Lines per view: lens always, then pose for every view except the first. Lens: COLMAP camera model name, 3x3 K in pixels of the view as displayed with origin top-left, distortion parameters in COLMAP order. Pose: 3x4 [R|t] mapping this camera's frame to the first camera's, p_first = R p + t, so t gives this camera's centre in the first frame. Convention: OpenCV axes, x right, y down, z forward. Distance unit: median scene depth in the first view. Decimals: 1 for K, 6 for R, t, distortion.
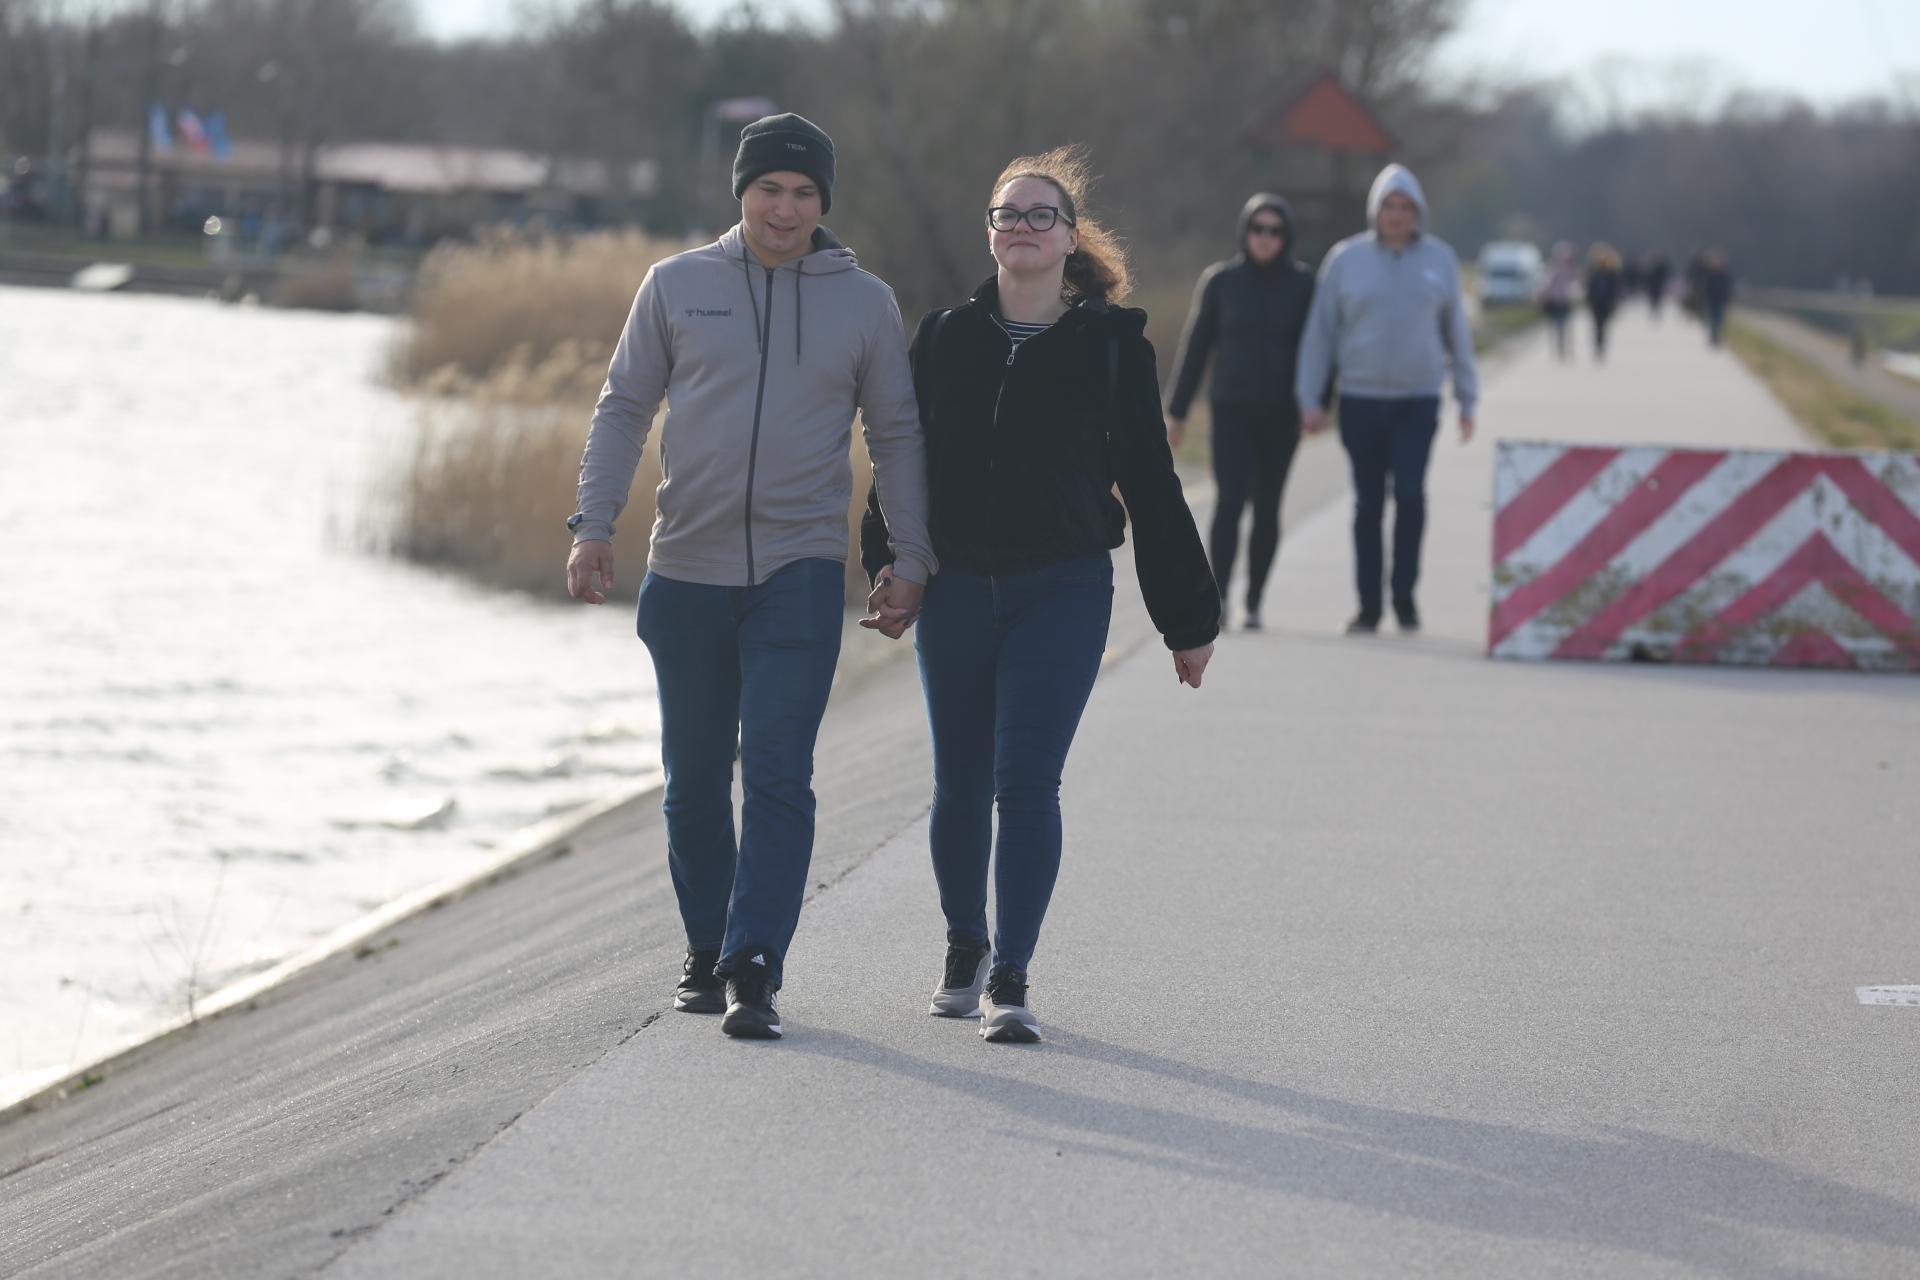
lens RADIAL K [[10657.8, 0, 958.7], [0, 10657.8, 636.6], [0, 0, 1]] dist [1.423105, 0.000000]
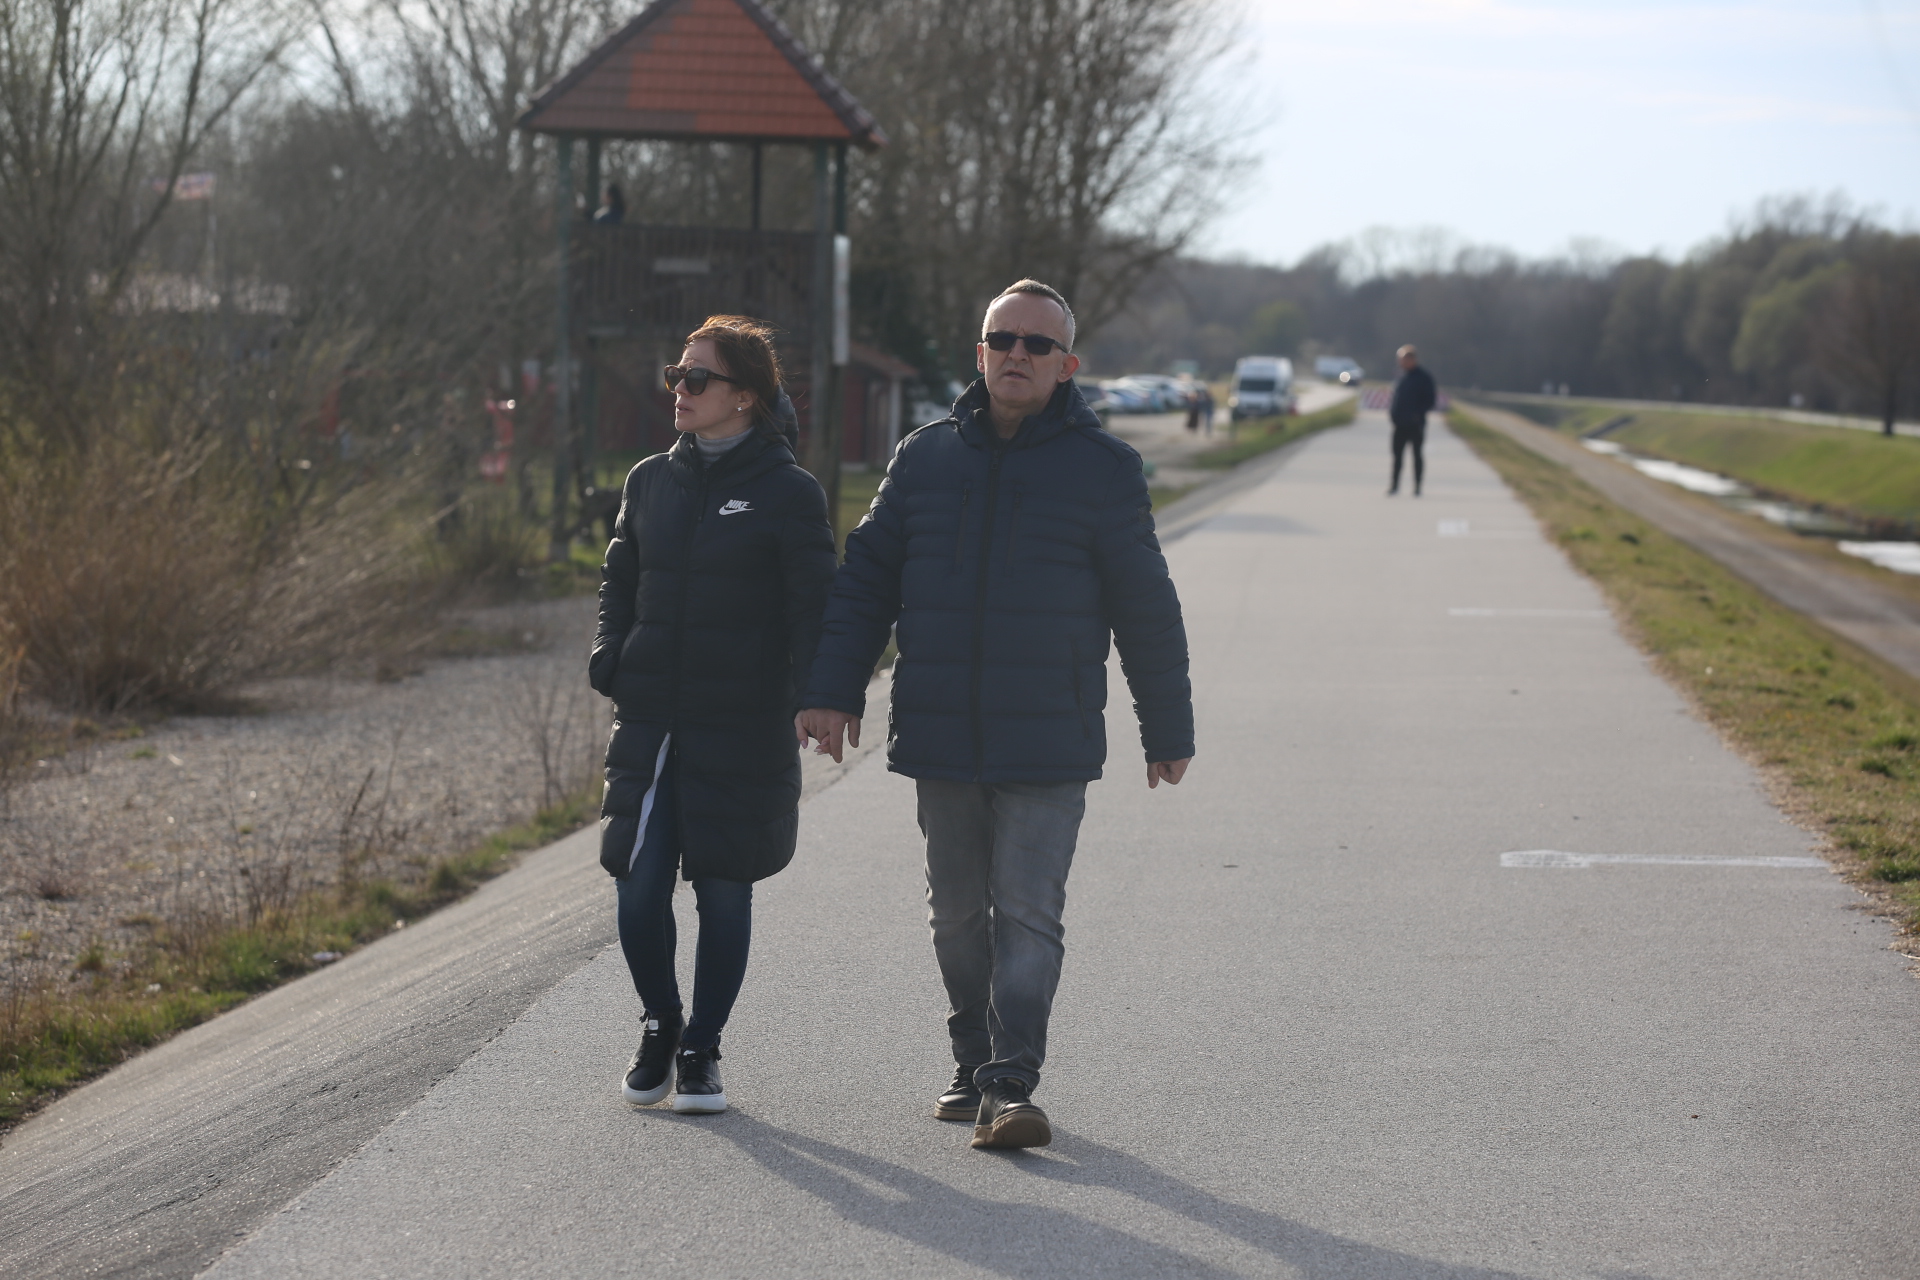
lens RADIAL K [[6693.1, 0, 960.5], [0, 6693.1, 640.8], [0, 0, 1]] dist [0.254914, 0.000000]
pose [[0.999857, -0.016694, -0.002806, 0.025715], [0.016705, 0.999852, 0.003991, -0.013626], [0.002739, -0.004037, 0.999988, 0.395604]]
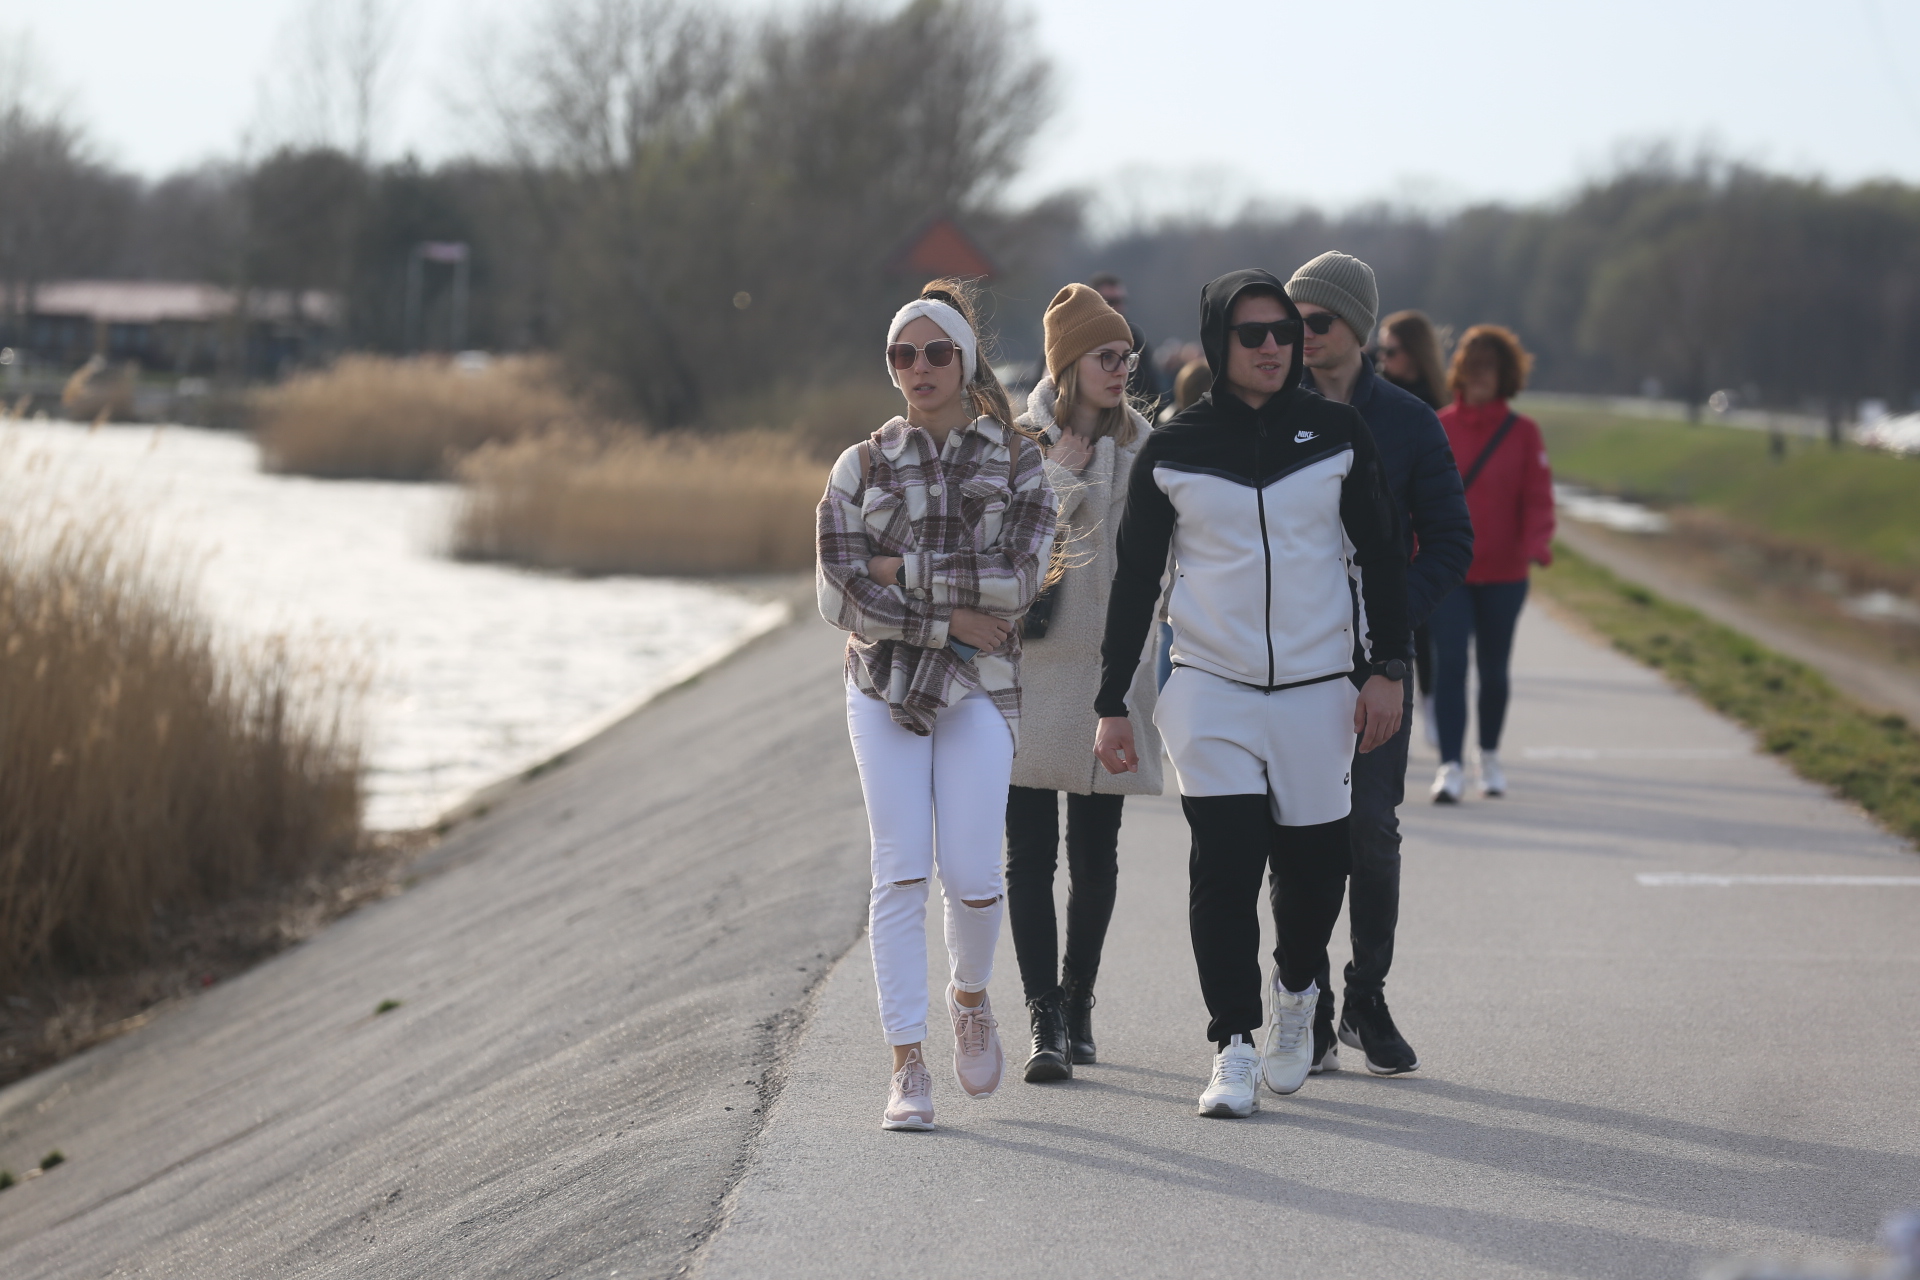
lens RADIAL K [[10657.8, 0, 960.0], [0, 10657.8, 640.9], [0, 0, 1]] dist [1.423105, 0.000000]
pose [[0.998701, -0.025793, 0.043938, -0.014409], [0.026208, 0.999617, -0.008895, 0.006509], [-0.043692, 0.010034, 0.998995, -0.188459]]
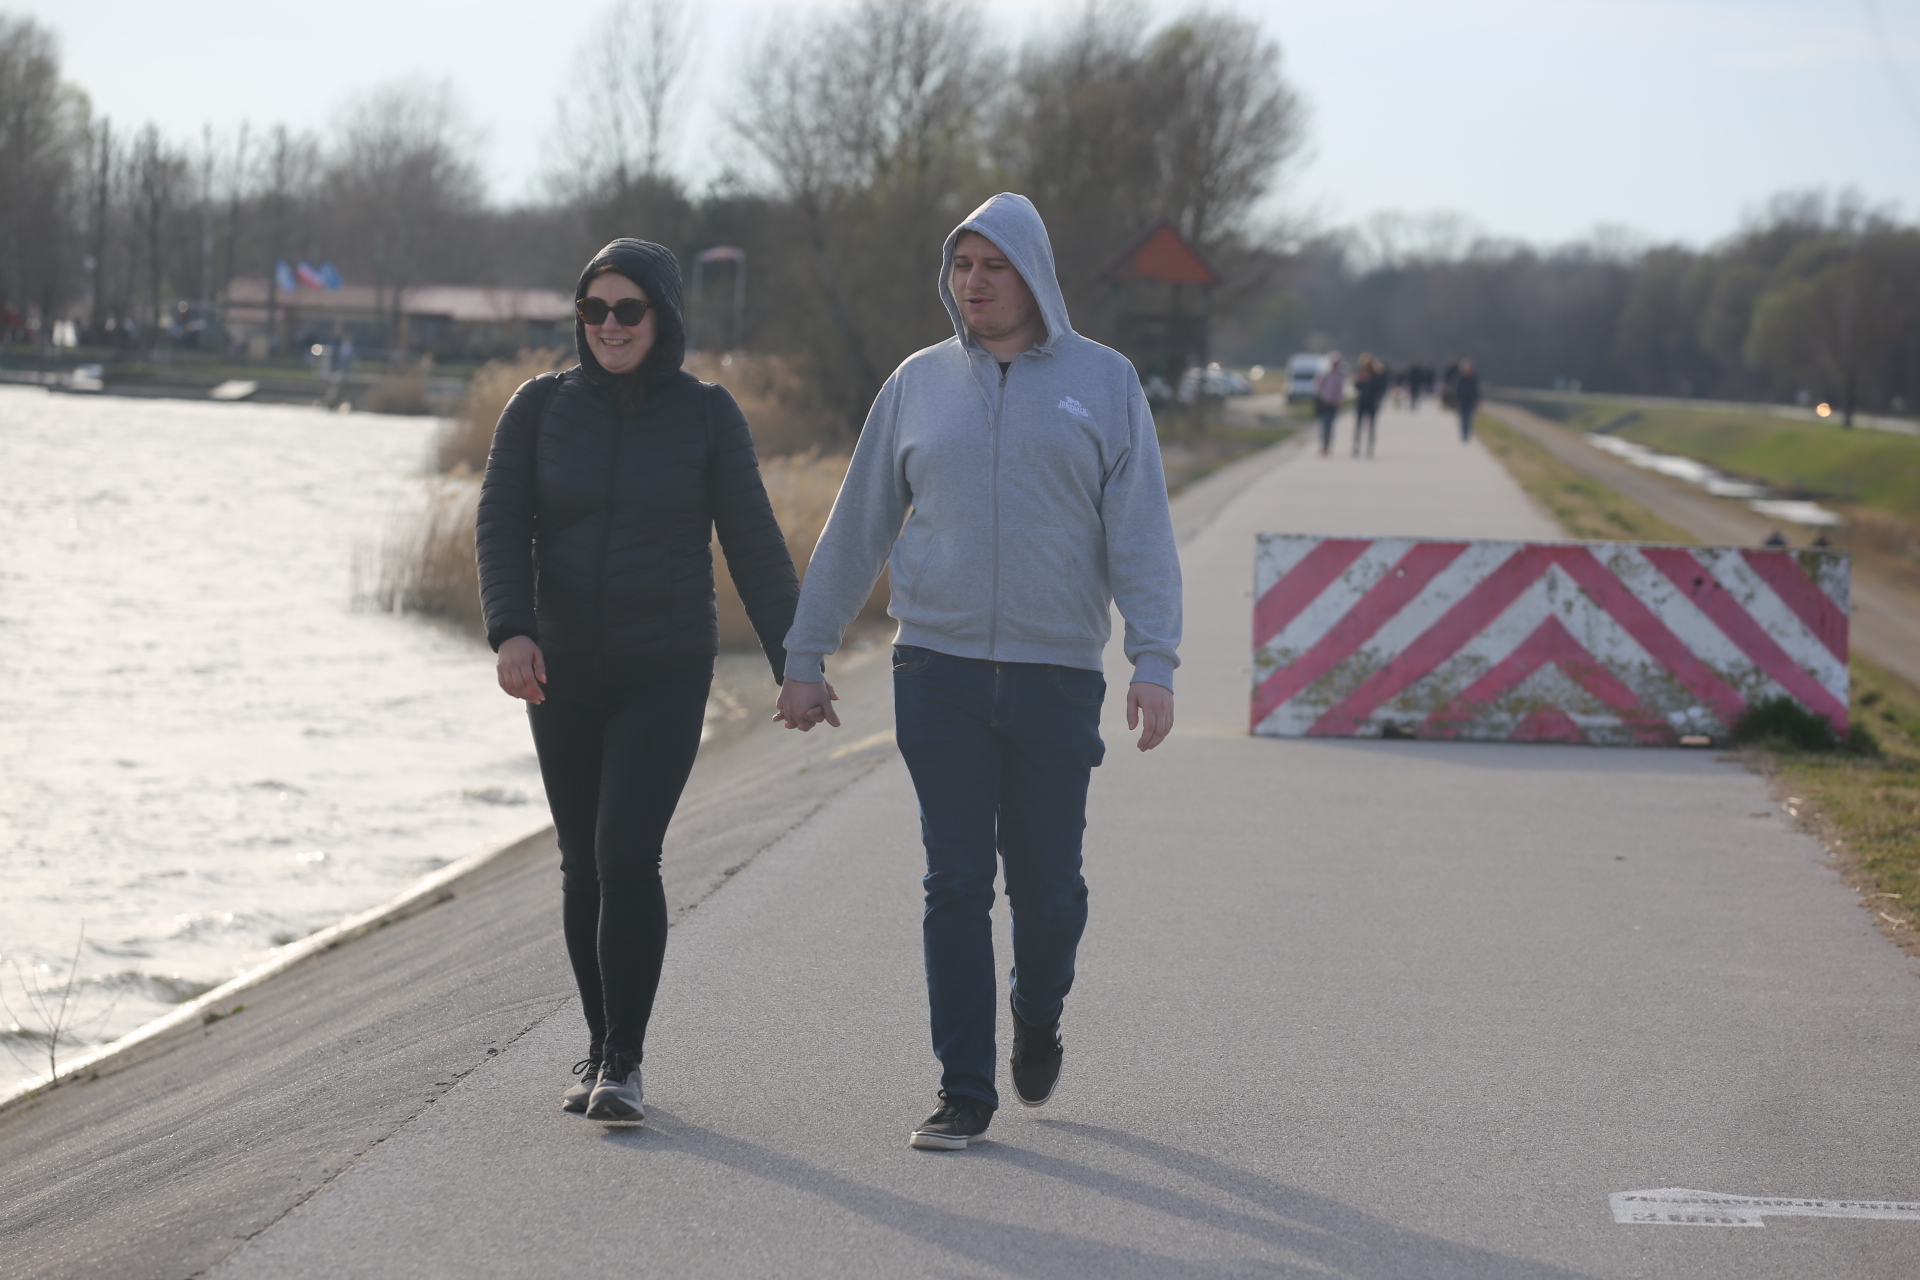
lens RADIAL K [[7989.8, 0, 960.7], [0, 7989.8, 643.8], [0, 0, 1]] dist [0.464166, 0.000000]
pose [[0.999928, -0.009762, 0.007019, 0.001588], [0.009768, 0.999952, -0.000824, -0.000741], [-0.007010, 0.000893, 0.999975, 0.019752]]
